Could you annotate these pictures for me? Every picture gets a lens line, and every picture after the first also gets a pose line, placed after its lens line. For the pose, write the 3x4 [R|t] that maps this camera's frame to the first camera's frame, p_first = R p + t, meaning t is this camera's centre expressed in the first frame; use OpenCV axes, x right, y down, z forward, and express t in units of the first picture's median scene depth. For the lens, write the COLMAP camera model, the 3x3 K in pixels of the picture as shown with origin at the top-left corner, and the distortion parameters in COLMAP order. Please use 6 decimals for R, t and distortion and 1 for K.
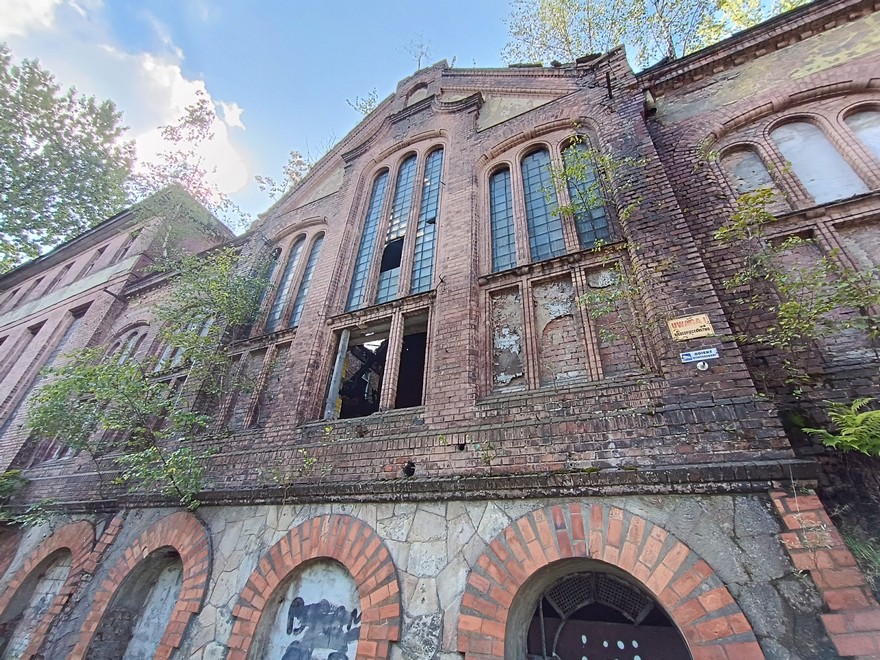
lens RADIAL K [[401.3, 0, 431.6], [0, 401.3, 323.5], [0, 0, 1]] dist [-0.008485, 0.005913]
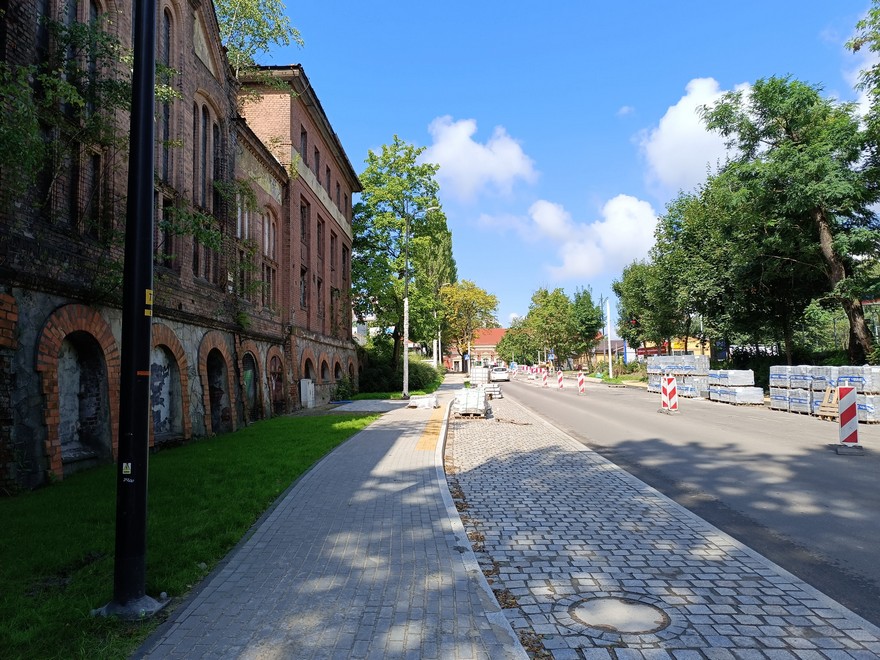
lens RADIAL K [[597.1, 0, 446.4], [0, 597.1, 333.7], [0, 0, 1]] dist [0.042146, -0.044321]
pose [[-0.430053, 0.015581, 0.902669, -3.252571], [-0.510075, 0.820782, -0.257179, 0.557548], [-0.744901, -0.571030, -0.345032, 0.953469]]
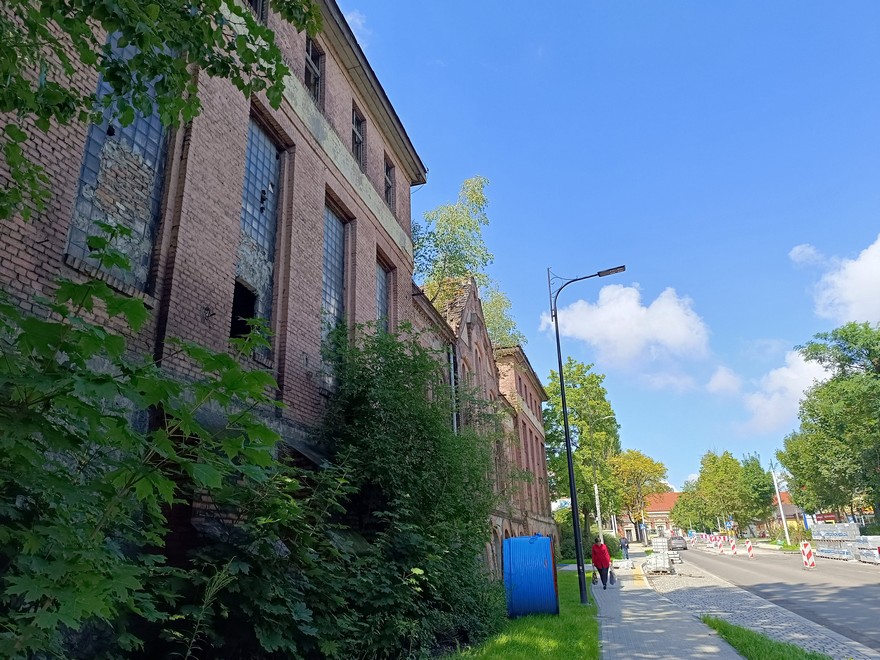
lens RADIAL K [[597.1, 0, 439.0], [0, 597.1, 333.8], [0, 0, 1]] dist [0.042146, -0.044321]
pose [[-0.174788, 0.288379, 0.941428, -5.733836], [-0.531744, 0.777073, -0.336759, 1.266222], [-0.828672, -0.559460, 0.017521, 2.233160]]
